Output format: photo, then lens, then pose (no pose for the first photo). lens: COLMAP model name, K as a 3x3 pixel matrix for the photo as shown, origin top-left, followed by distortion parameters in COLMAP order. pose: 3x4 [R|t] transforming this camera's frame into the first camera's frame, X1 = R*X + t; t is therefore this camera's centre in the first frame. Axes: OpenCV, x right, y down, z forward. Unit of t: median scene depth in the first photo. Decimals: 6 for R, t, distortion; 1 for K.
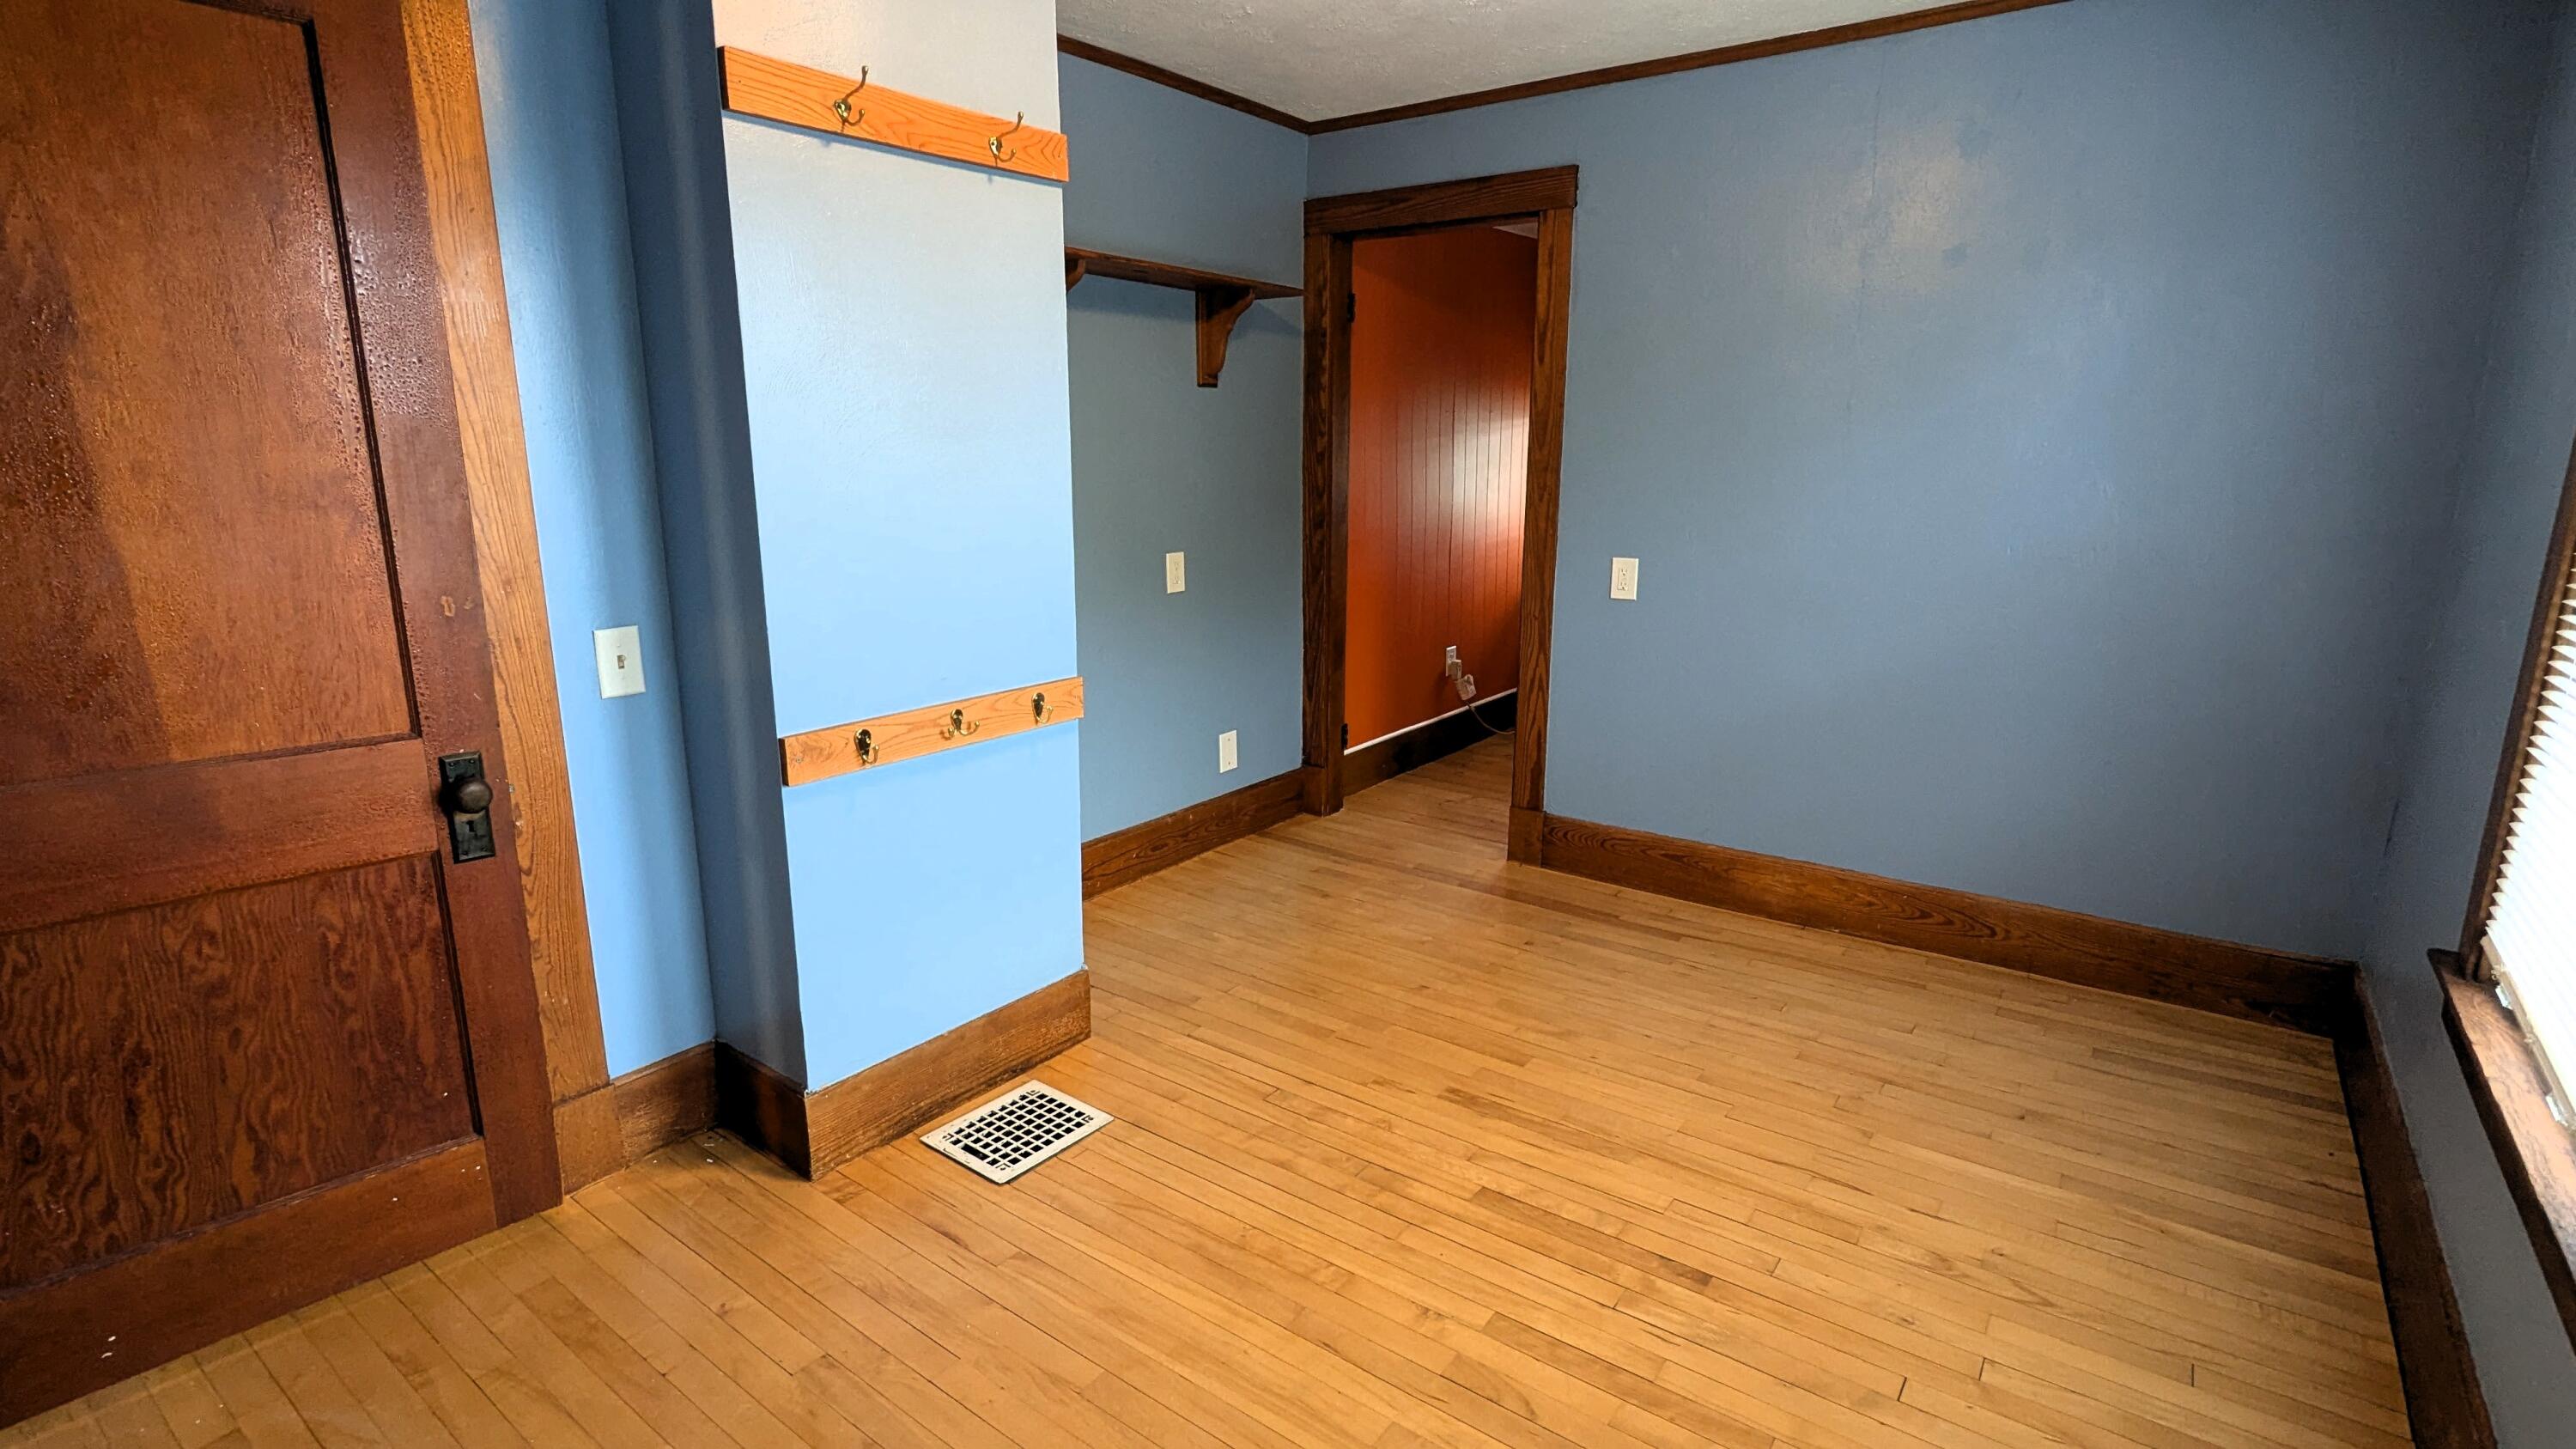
lens RADIAL K [[1274.3, 0, 1287.0], [0, 1274.3, 718.5], [0, 0, 1]] dist [0.000203, 0.000692]
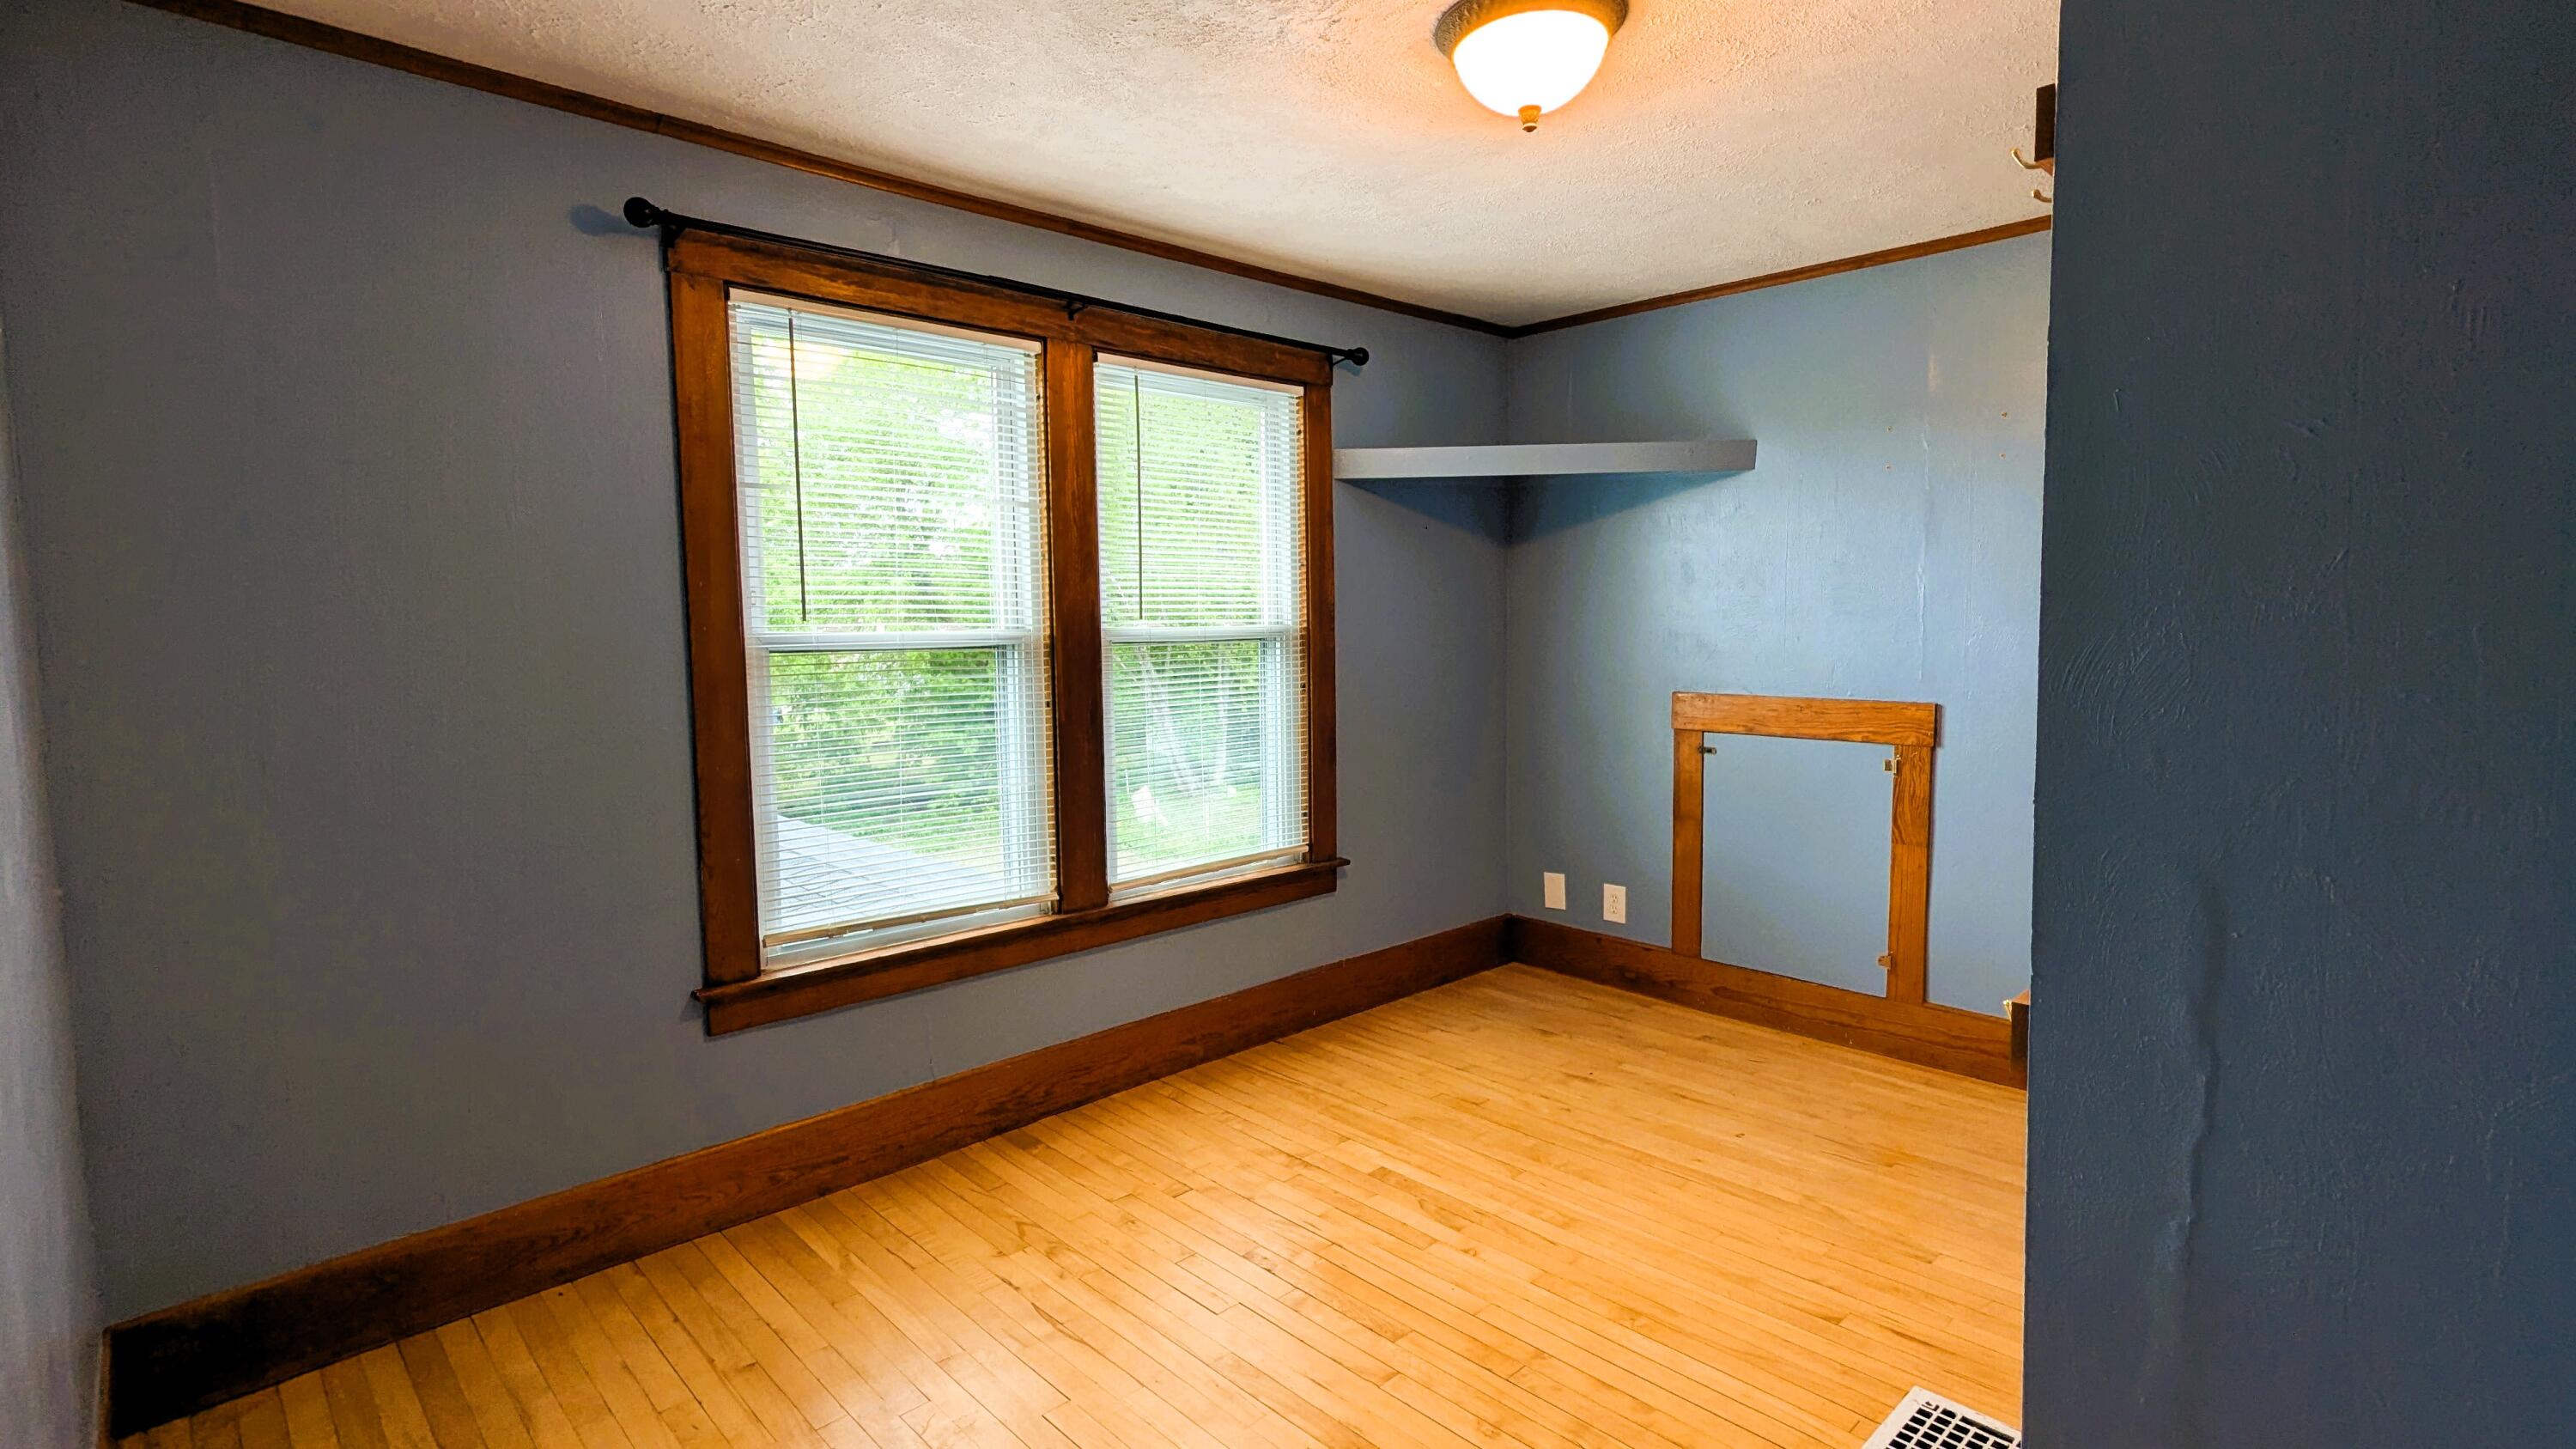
lens RADIAL K [[1223.9, 0, 1329.7], [0, 1223.9, 721.5], [0, 0, 1]] dist [0.001510, 0.000287]
pose [[-0.991047, -0.004860, 0.133428, 0.078829], [0.034442, 0.956208, 0.290654, -0.373282], [-0.128997, 0.292647, -0.947480, 1.764818]]
